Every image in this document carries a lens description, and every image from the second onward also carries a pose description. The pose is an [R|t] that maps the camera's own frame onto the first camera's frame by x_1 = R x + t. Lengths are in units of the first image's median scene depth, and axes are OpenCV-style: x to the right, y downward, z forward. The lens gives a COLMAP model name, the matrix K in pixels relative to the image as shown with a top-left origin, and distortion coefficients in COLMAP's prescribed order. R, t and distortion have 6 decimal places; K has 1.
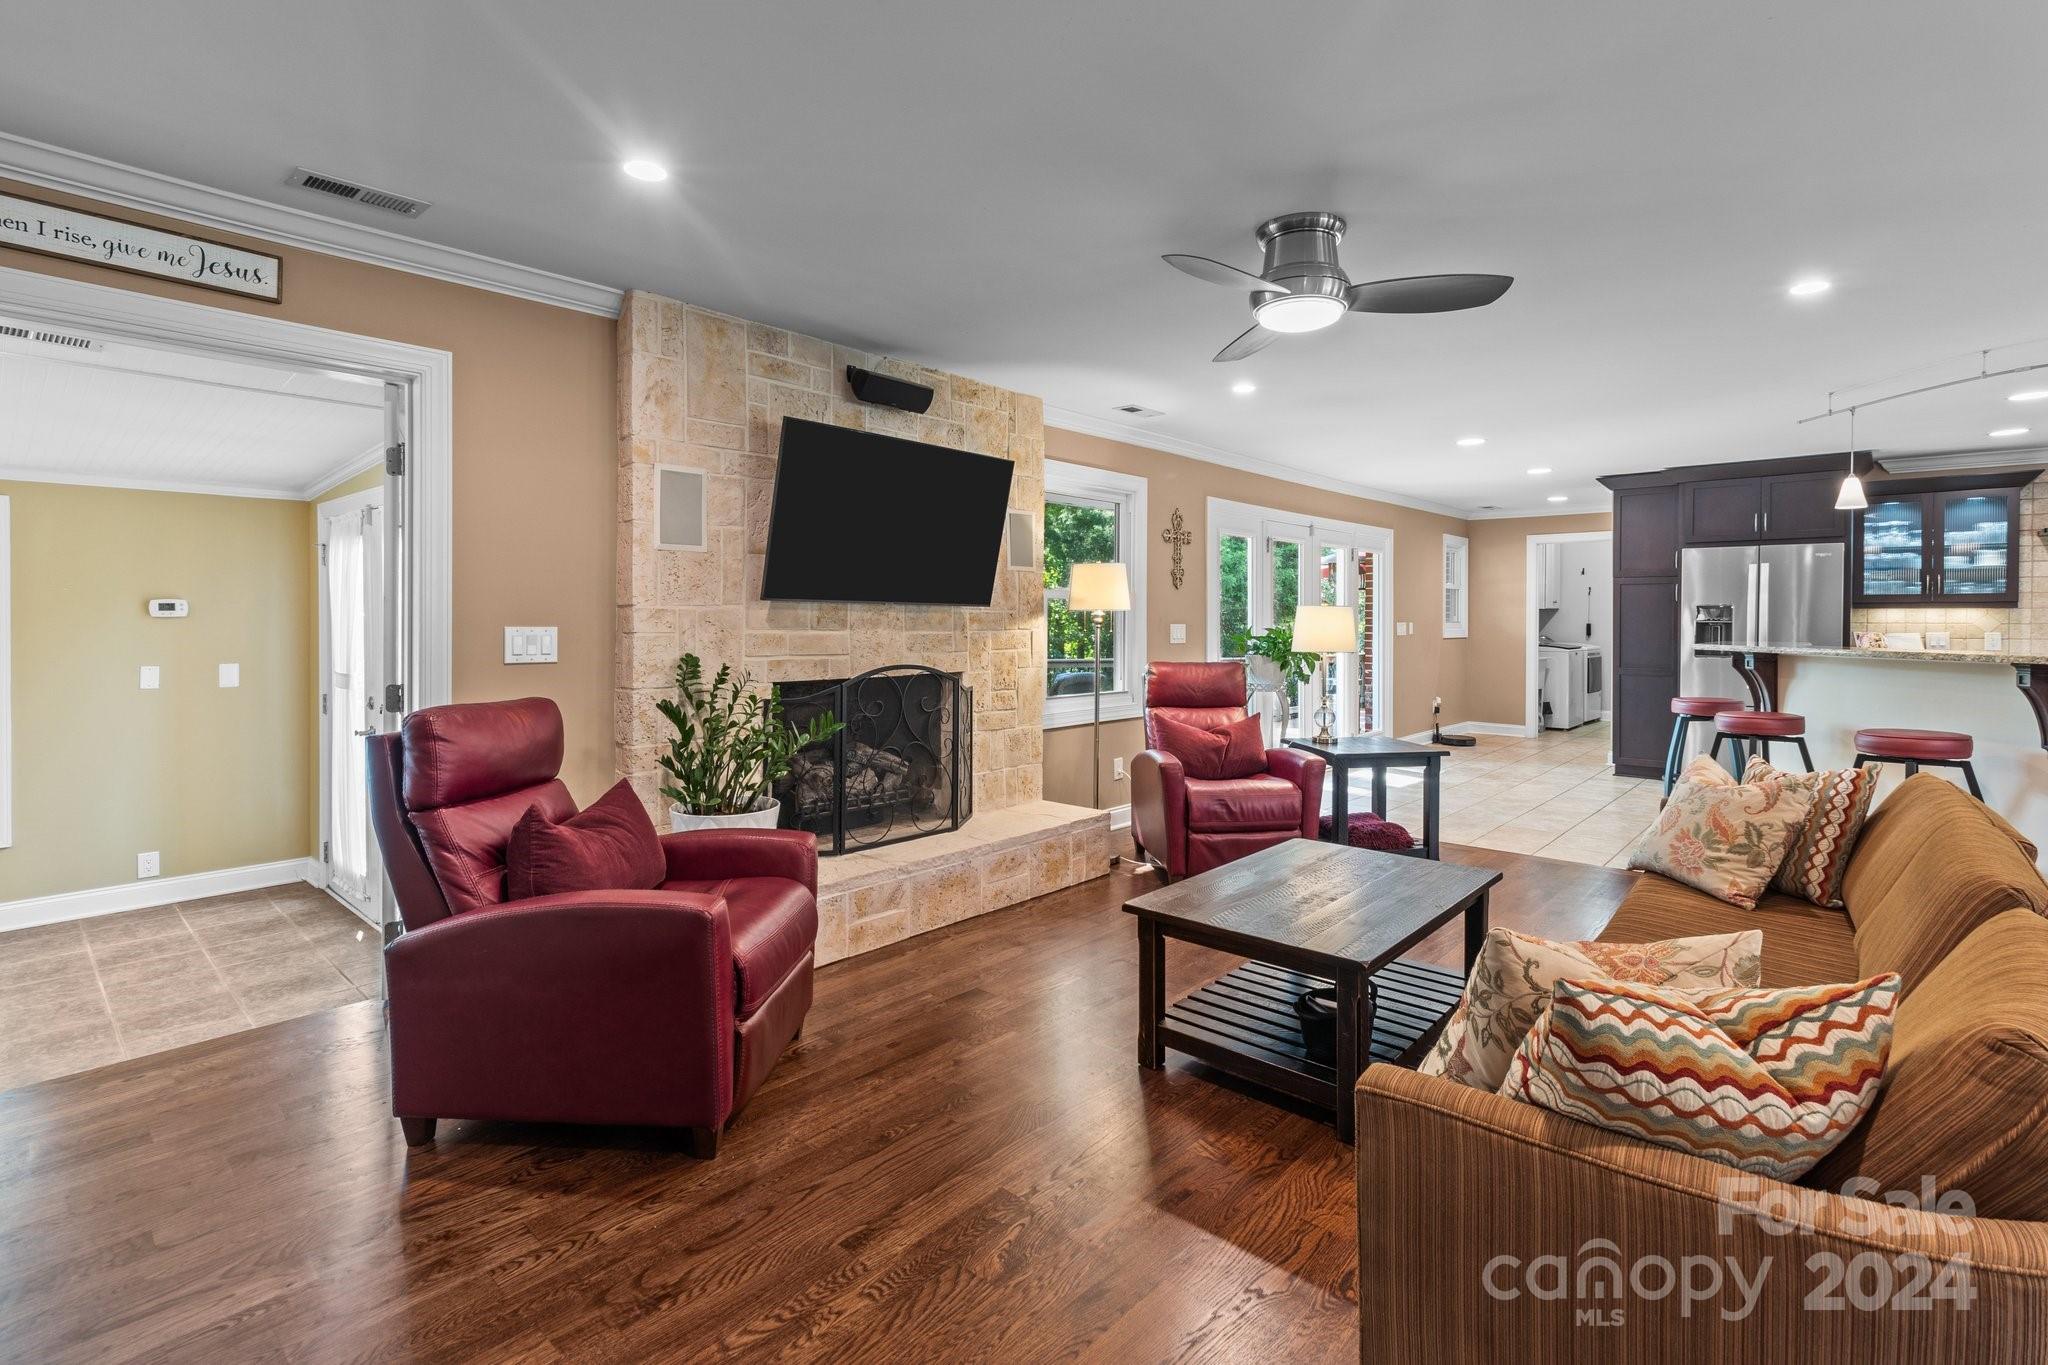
lens RADIAL K [[946.9, 0, 1041.5], [0, 946.9, 618.9], [0, 0, 1]] dist [-0.002312, 0.000227]
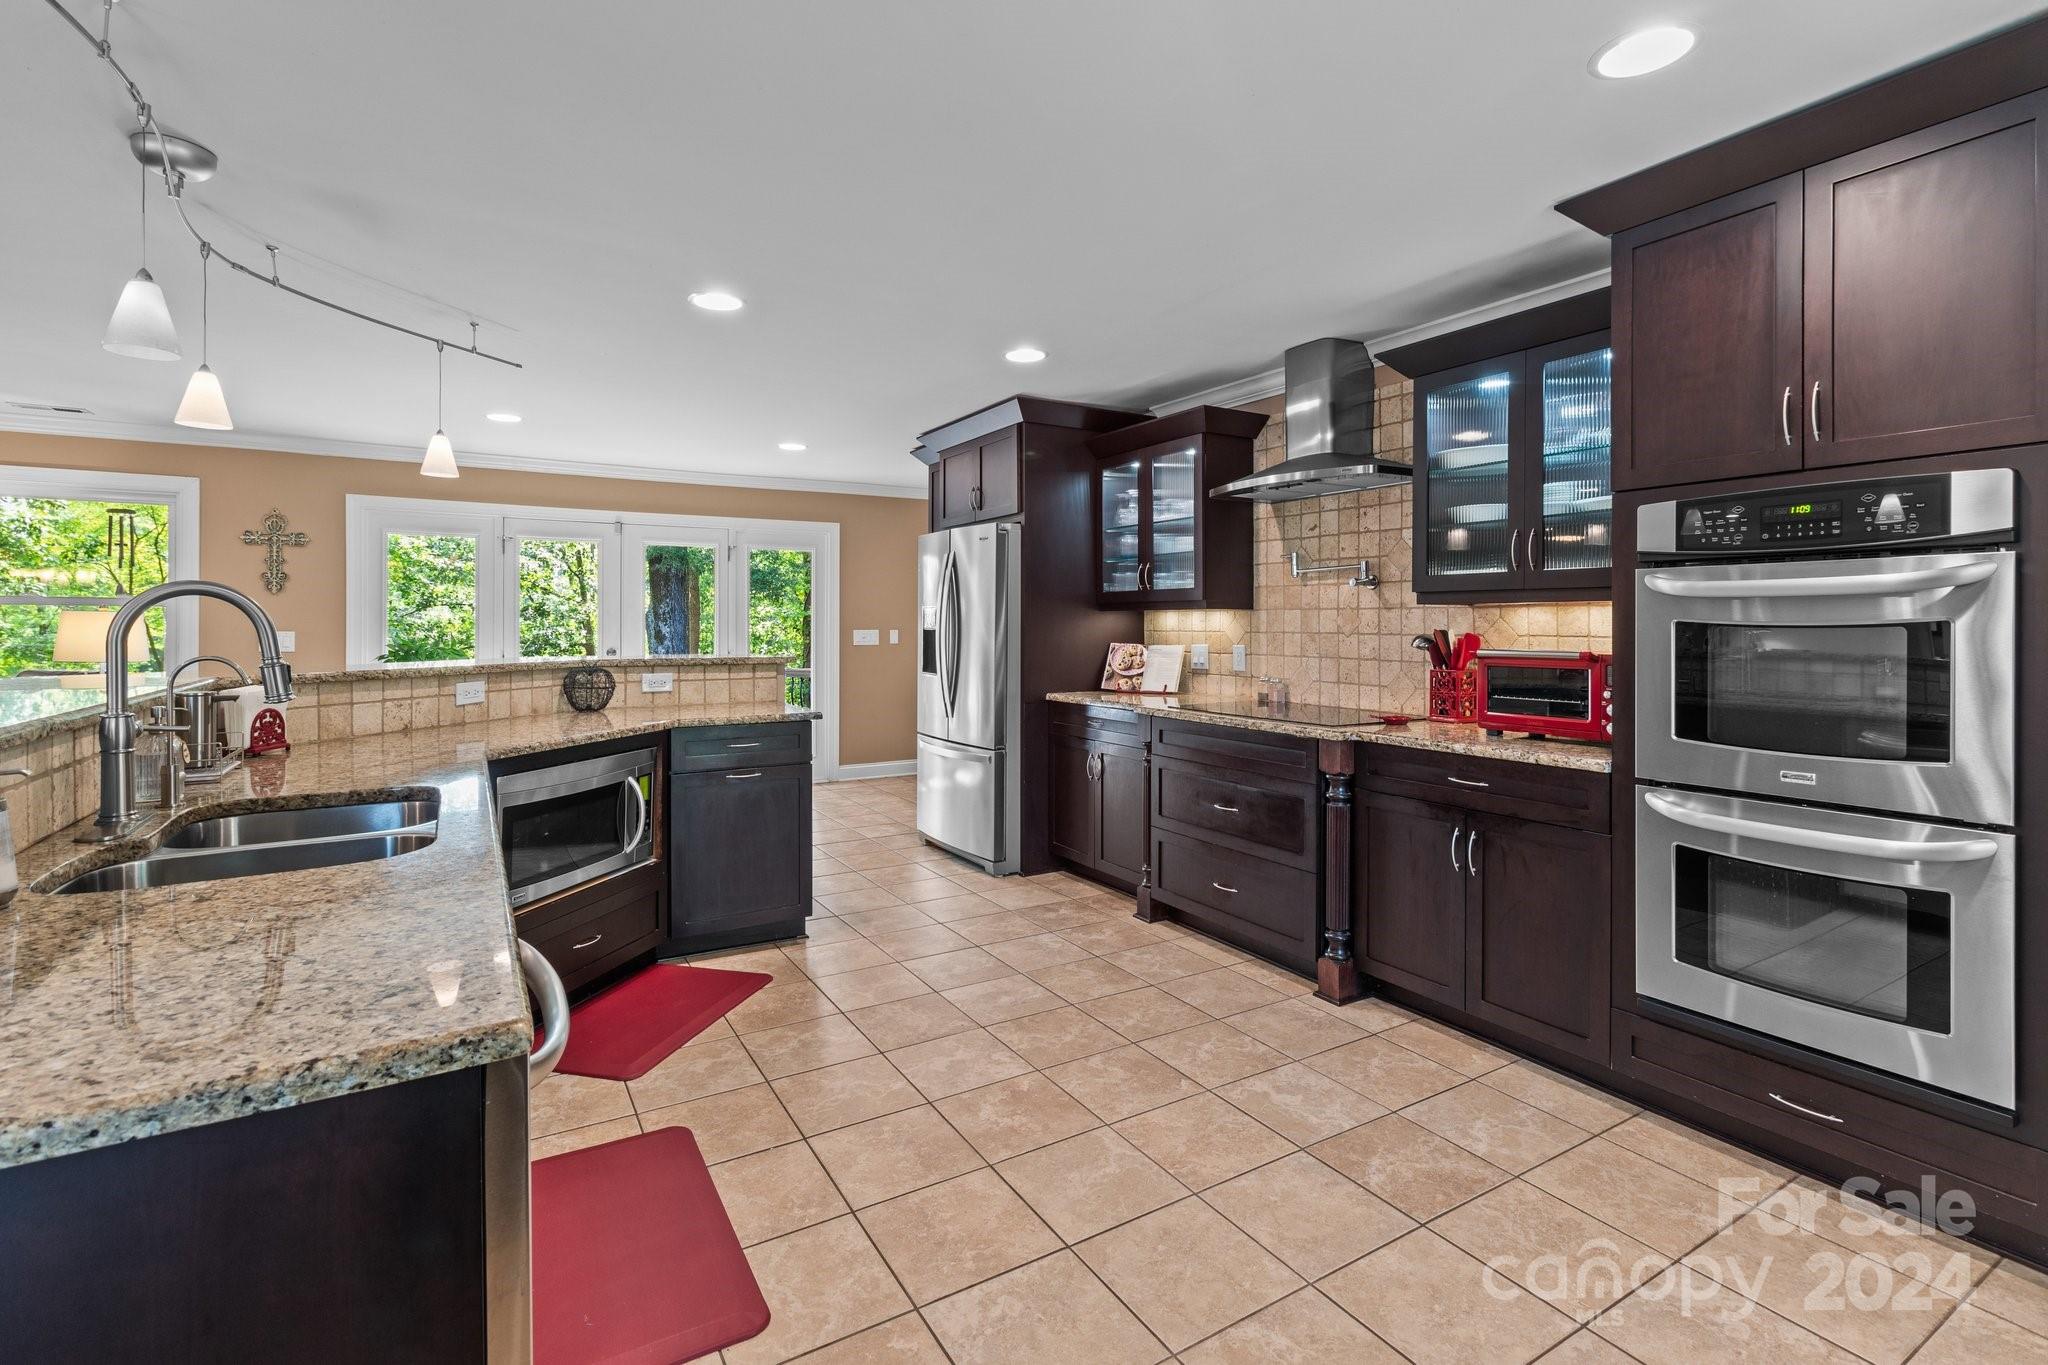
lens RADIAL K [[946.9, 0, 1041.5], [0, 946.9, 618.9], [0, 0, 1]] dist [-0.002312, 0.000227]
pose [[0.956168, -0.001349, -0.292815, 1.458624], [-0.000983, 0.999969, -0.007818, 0.001306], [0.292817, 0.007763, 0.956137, 0.396146]]
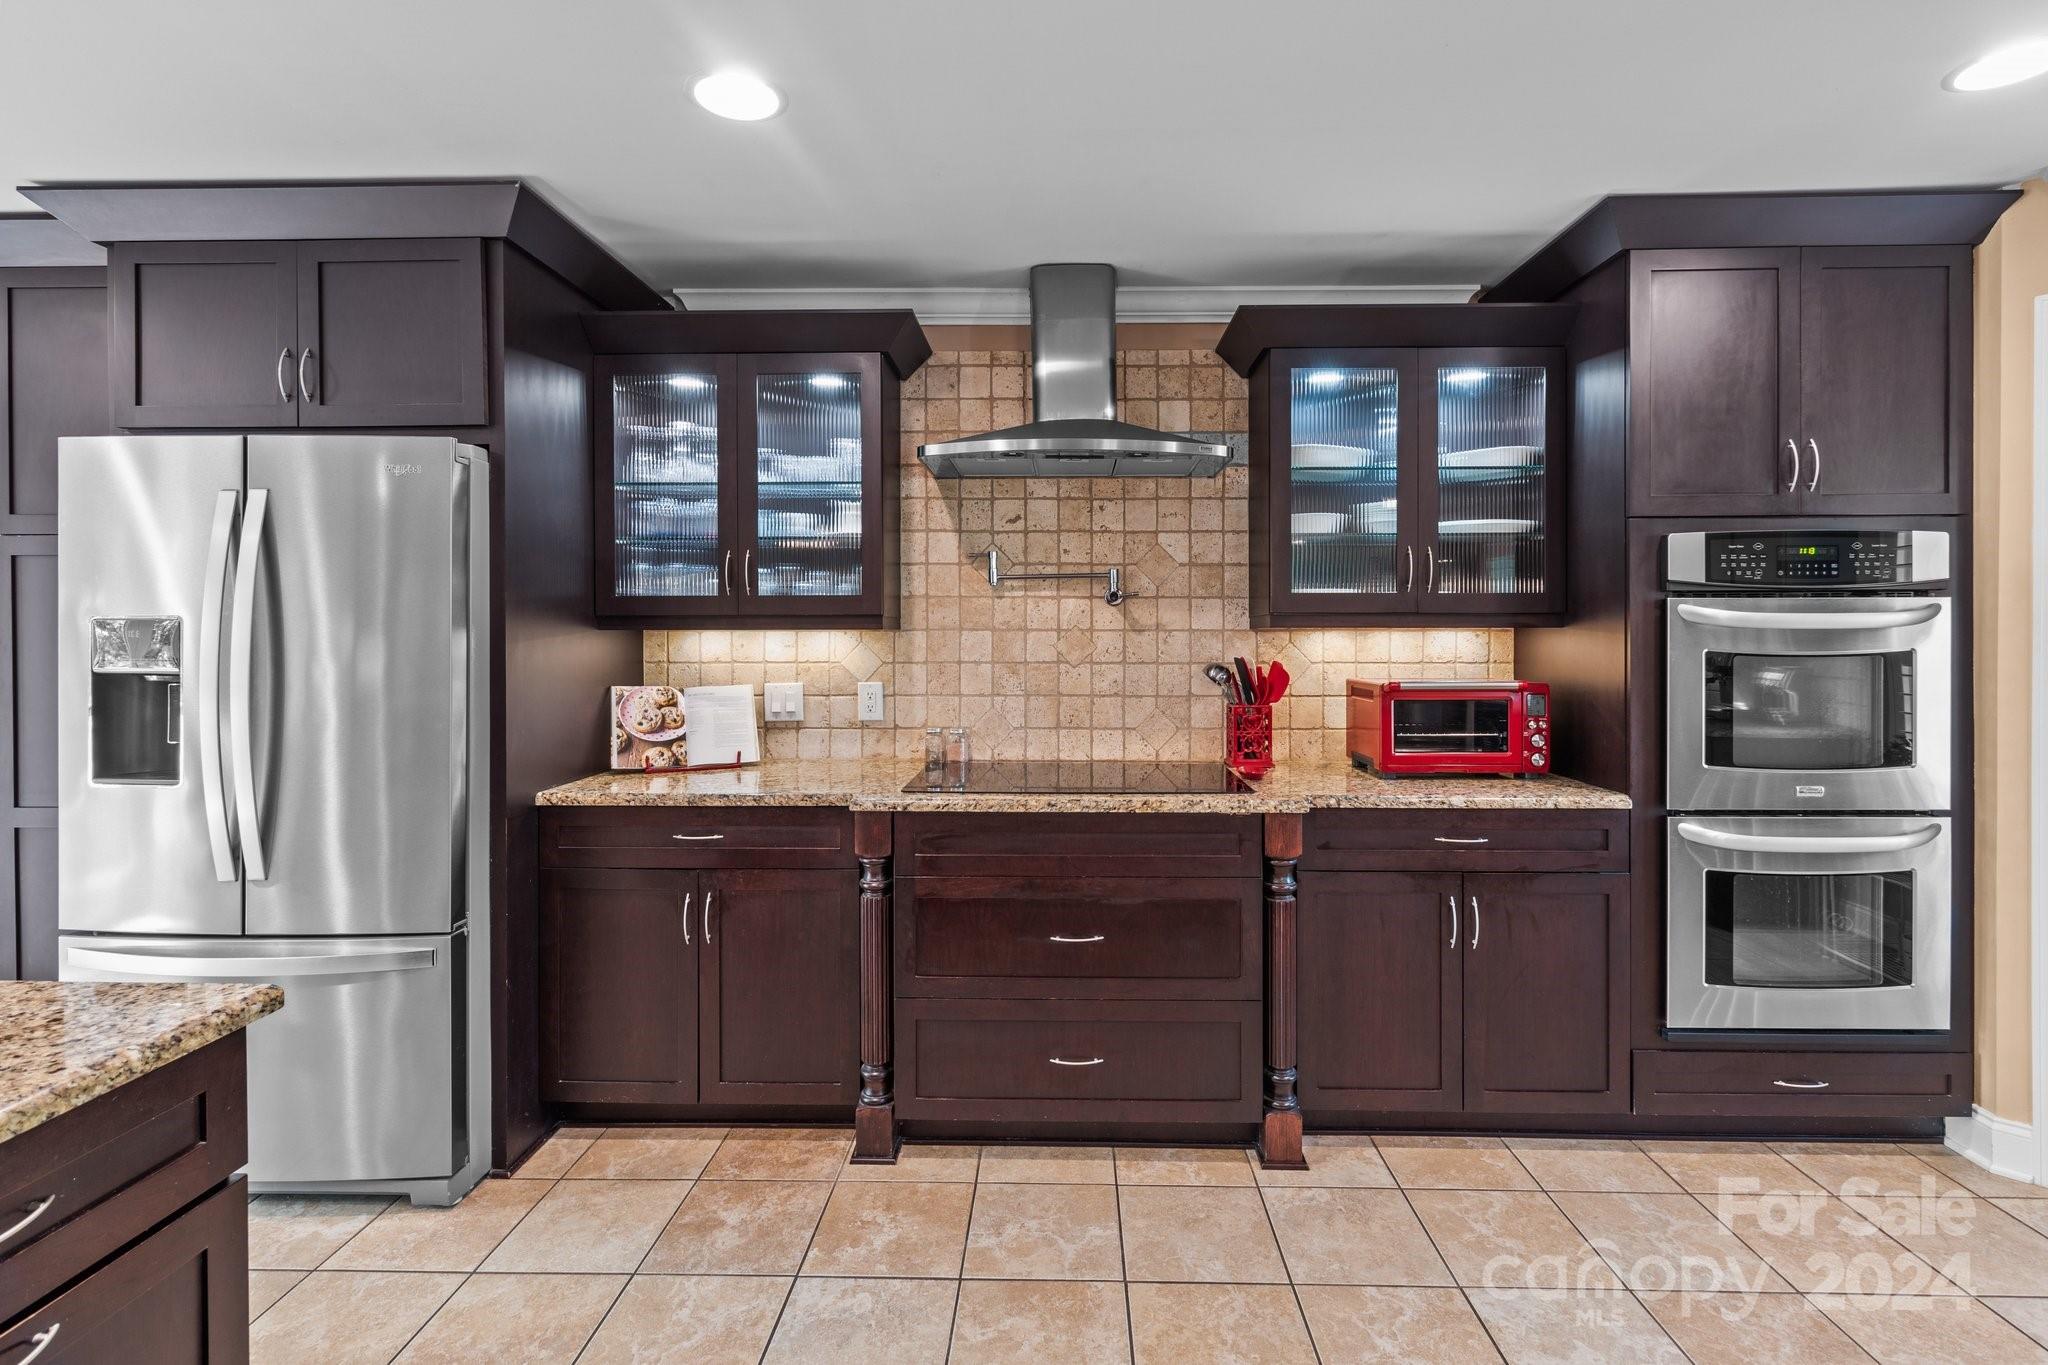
lens RADIAL K [[948.5, 0, 1042.3], [0, 948.5, 632.1], [0, 0, 1]] dist [-0.002749, 0.000470]
pose [[0.766164, -0.001678, 0.642643, 1.048298], [0.004267, 0.999988, -0.002477, -0.011643], [-0.642631, 0.004640, 0.766161, 0.796089]]
